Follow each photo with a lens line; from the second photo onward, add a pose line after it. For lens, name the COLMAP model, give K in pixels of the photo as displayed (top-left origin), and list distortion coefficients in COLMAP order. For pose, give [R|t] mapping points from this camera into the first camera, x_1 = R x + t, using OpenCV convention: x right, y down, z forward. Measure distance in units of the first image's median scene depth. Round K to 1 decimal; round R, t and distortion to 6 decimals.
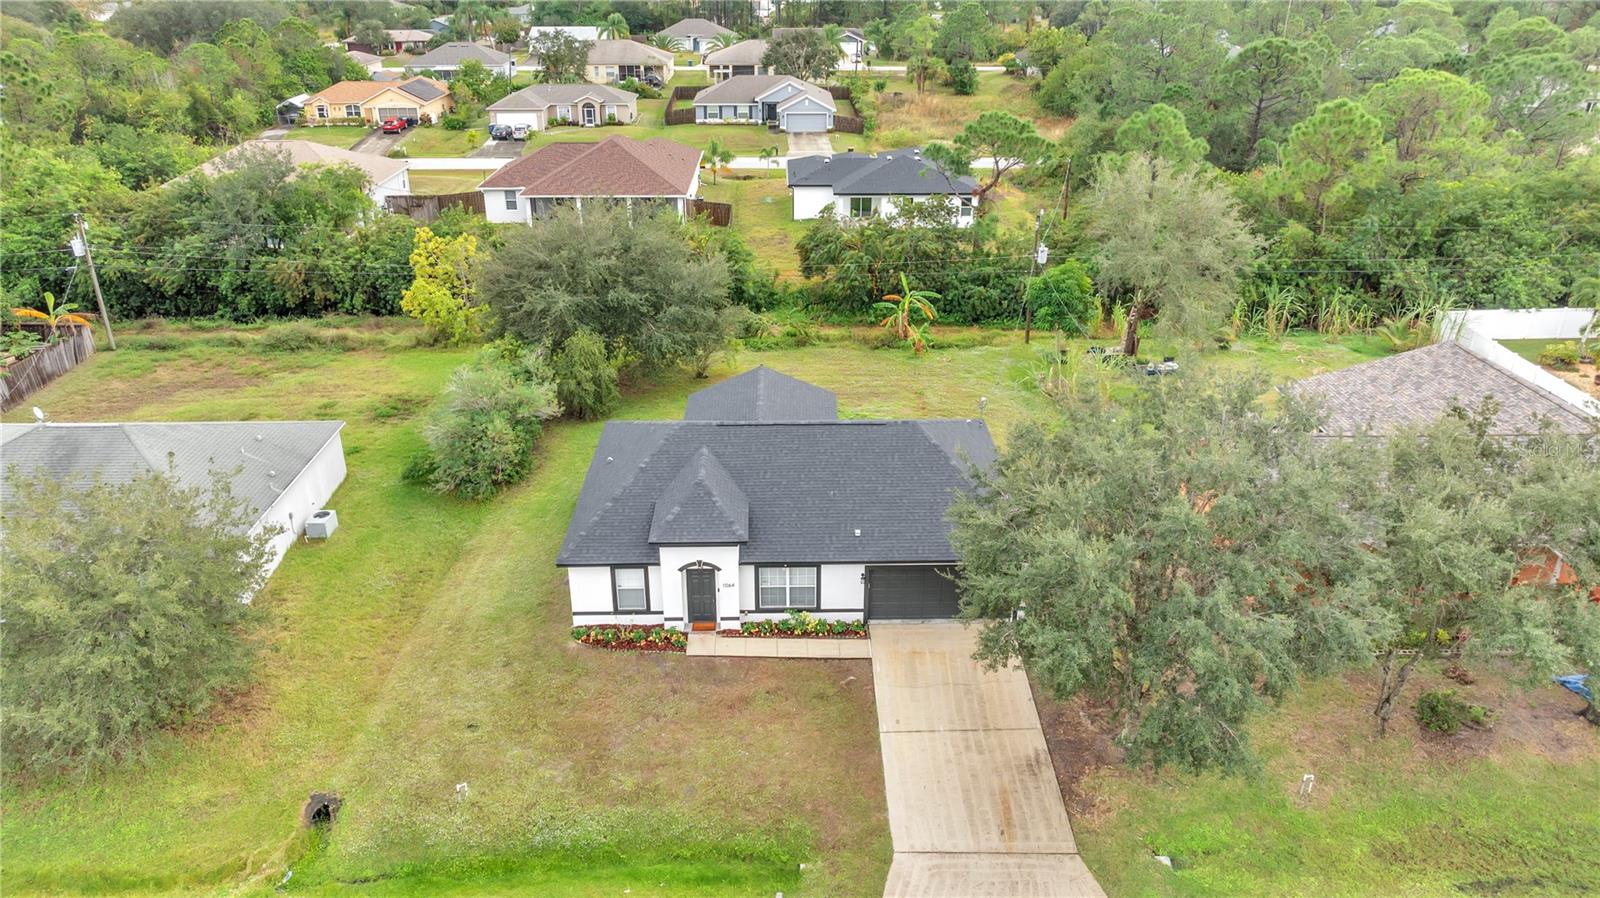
lens RADIAL K [[1127.7, 0, 806.3], [0, 1127.7, 455.9], [0, 0, 1]] dist [-0.031683, 0.030612]
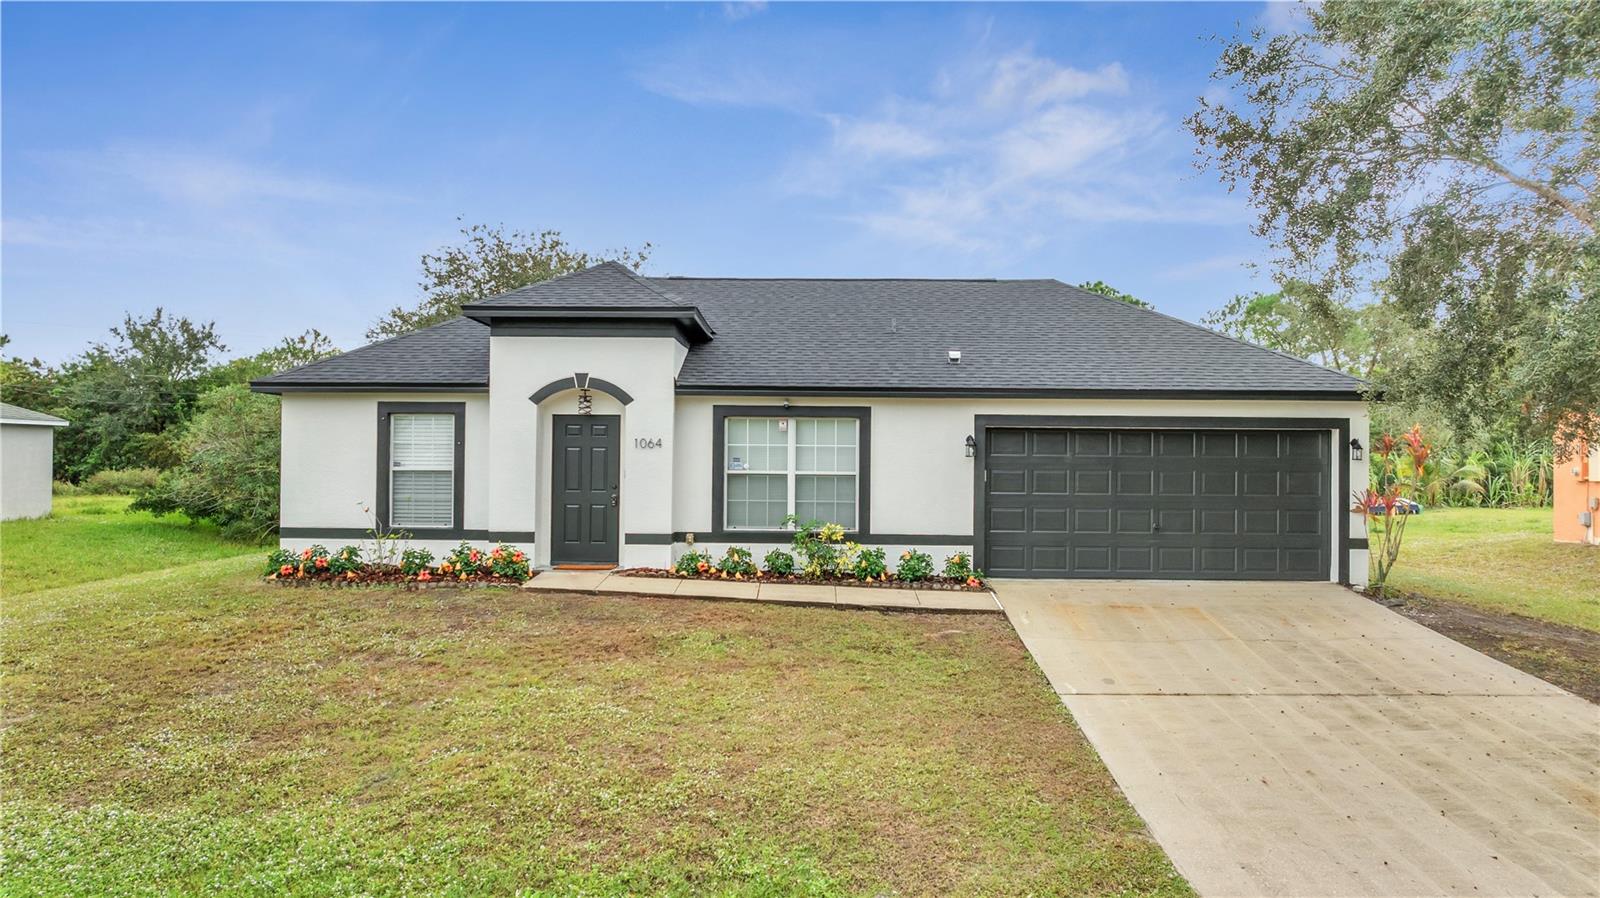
lens RADIAL K [[1127.7, 0, 799.4], [0, 1127.7, 449.0], [0, 0, 1]] dist [-0.031683, 0.030612]
pose [[0.998938, 0.005417, -0.045762, 0.004118], [-0.024628, 0.902099, -0.430826, 0.204408], [0.038948, 0.431496, 0.901274, 0.436066]]
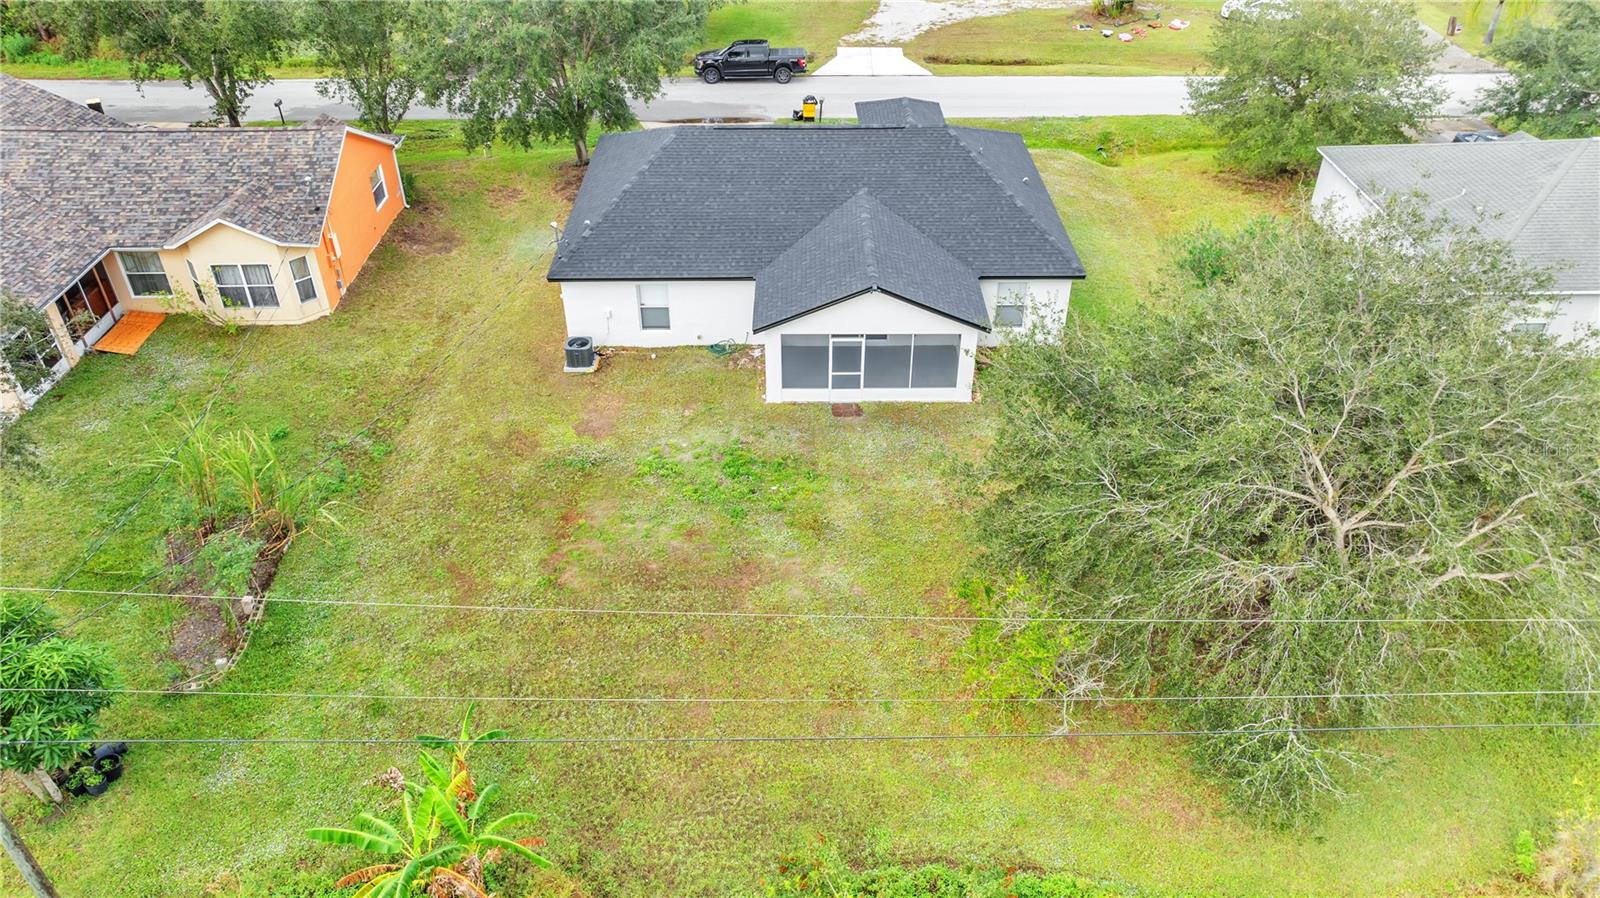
lens RADIAL K [[1127.7, 0, 806.1], [0, 1127.7, 456.8], [0, 0, 1]] dist [-0.031683, 0.030612]
pose [[-0.999949, -0.007889, 0.006262, -0.007304], [0.001687, 0.481714, 0.876327, -0.527151], [-0.009930, 0.876293, -0.481676, 1.276705]]
